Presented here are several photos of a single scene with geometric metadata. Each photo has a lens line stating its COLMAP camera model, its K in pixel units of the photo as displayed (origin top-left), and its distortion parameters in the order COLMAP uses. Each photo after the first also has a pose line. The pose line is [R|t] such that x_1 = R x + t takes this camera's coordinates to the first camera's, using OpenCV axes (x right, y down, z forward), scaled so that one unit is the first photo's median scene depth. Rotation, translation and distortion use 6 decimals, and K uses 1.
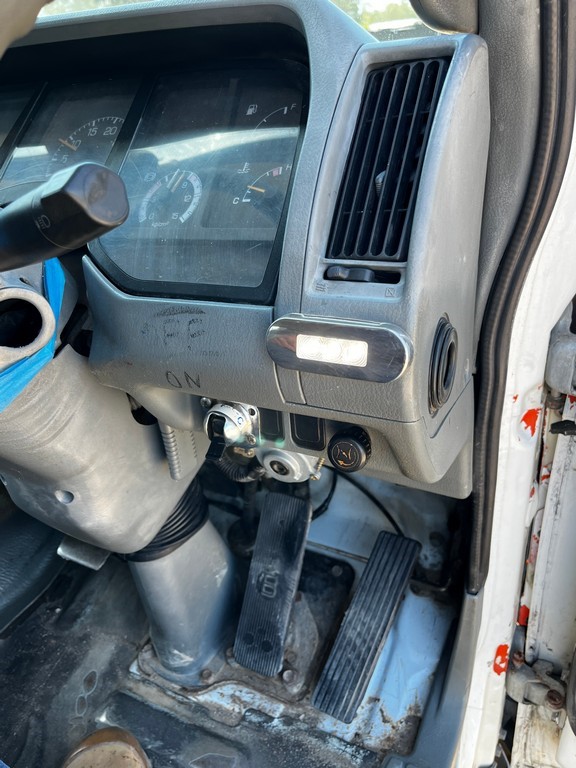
lens RADIAL K [[583.9, 0, 301.6], [0, 583.9, 385.6], [0, 0, 1]] dist [0.074771, -0.116400]
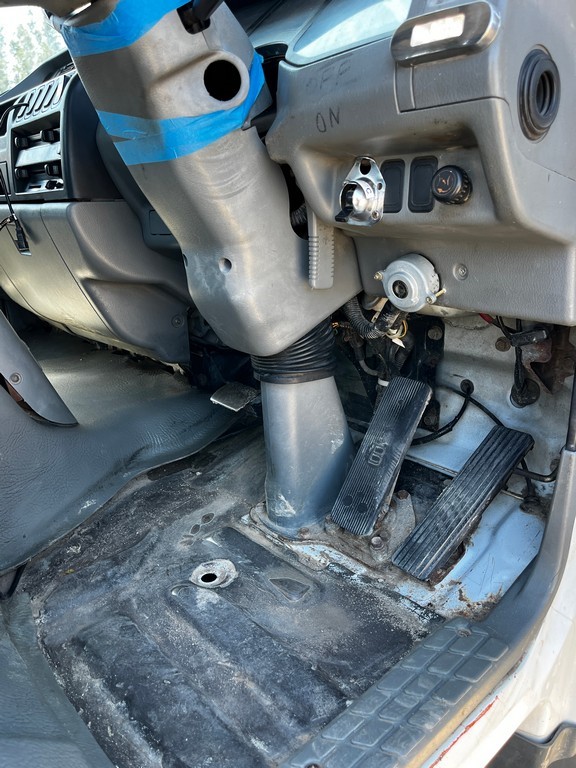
lens RADIAL K [[583.9, 0, 301.6], [0, 583.9, 385.6], [0, 0, 1]] dist [0.074771, -0.116400]
pose [[0.930949, 0.175619, -0.320143, 0.138371], [-0.225486, 0.966100, -0.125728, 0.389903], [0.287210, 0.189234, 0.938989, -0.059379]]
